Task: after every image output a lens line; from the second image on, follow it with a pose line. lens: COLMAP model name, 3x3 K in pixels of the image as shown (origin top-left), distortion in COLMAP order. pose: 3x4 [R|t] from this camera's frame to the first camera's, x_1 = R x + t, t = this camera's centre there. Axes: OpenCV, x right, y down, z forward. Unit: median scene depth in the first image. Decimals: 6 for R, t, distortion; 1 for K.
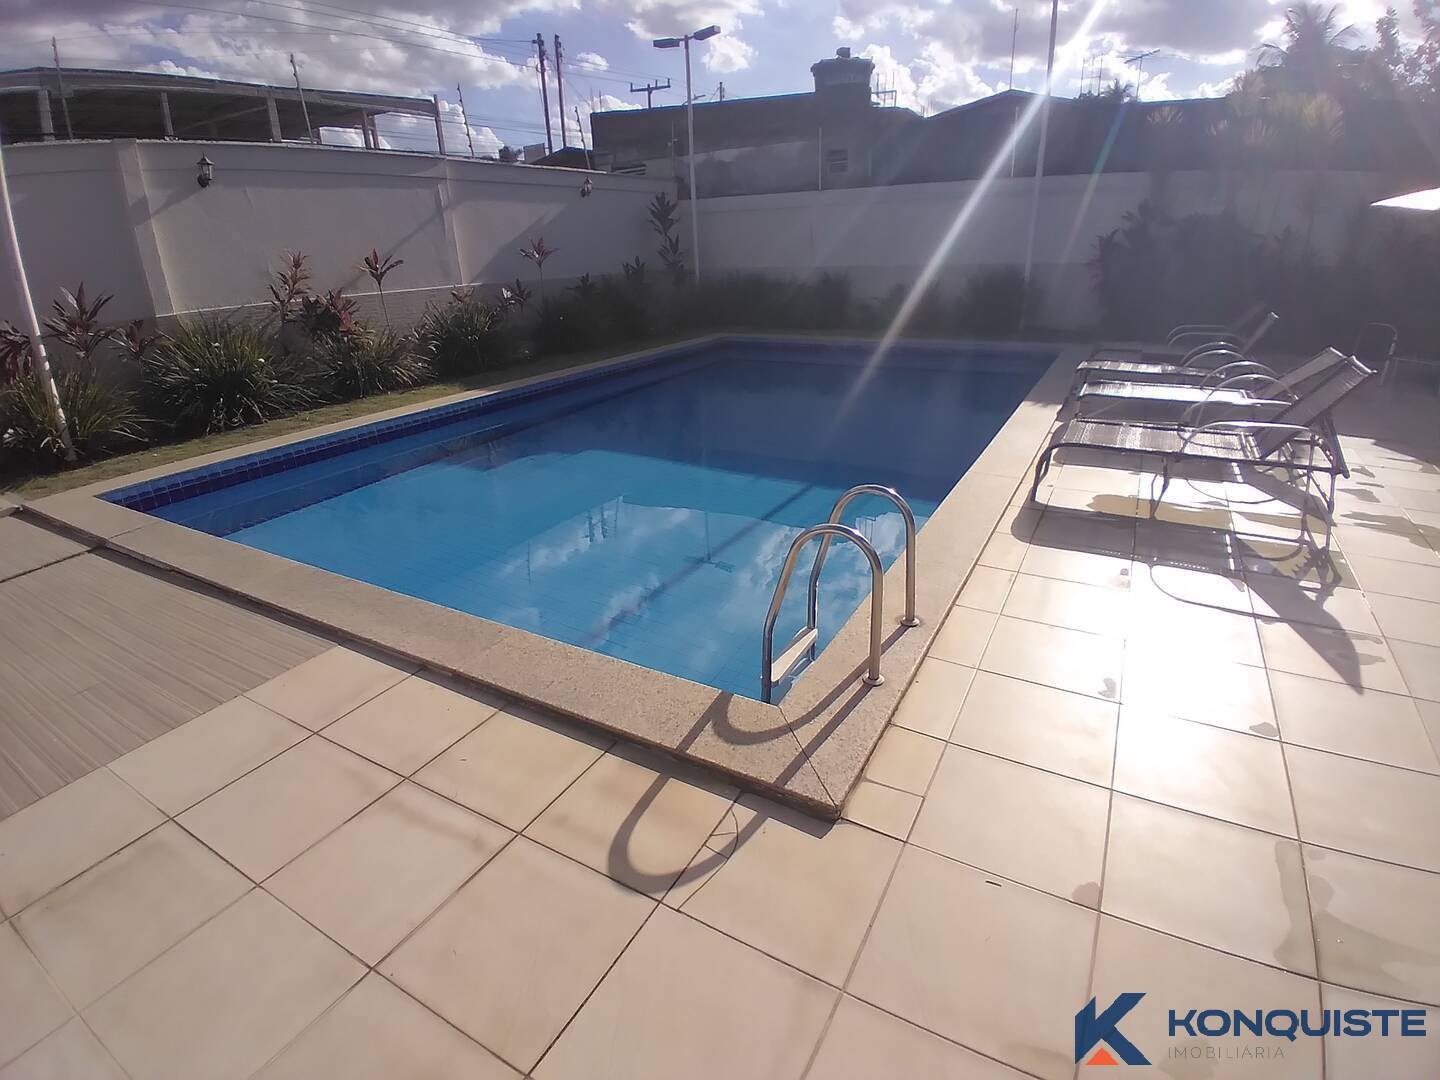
lens RADIAL K [[720.9, 0, 720.0], [0, 720.9, 540.0], [0, 0, 1]] dist [0.010708, -0.046735]
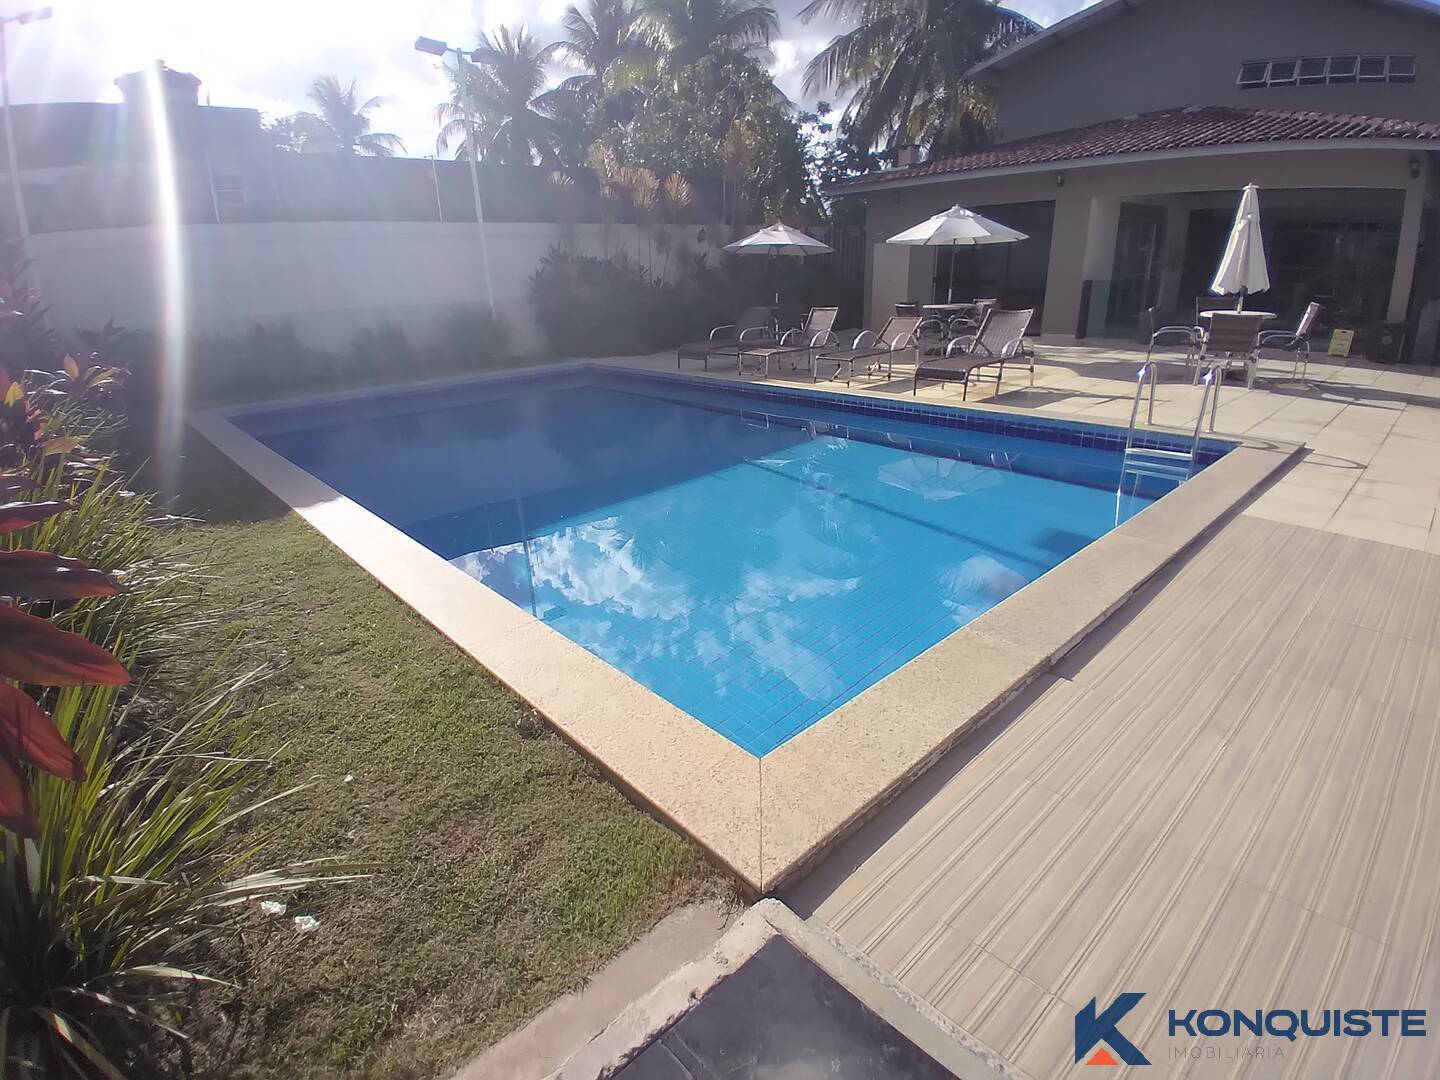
lens RADIAL K [[720.9, 0, 720.0], [0, 720.9, 540.0], [0, 0, 1]] dist [0.010708, -0.046735]
pose [[0.301592, -0.326723, 0.895709, -0.612168], [0.401373, 0.895659, 0.191559, -0.138948], [-0.864836, 0.301741, 0.401262, 0.390998]]
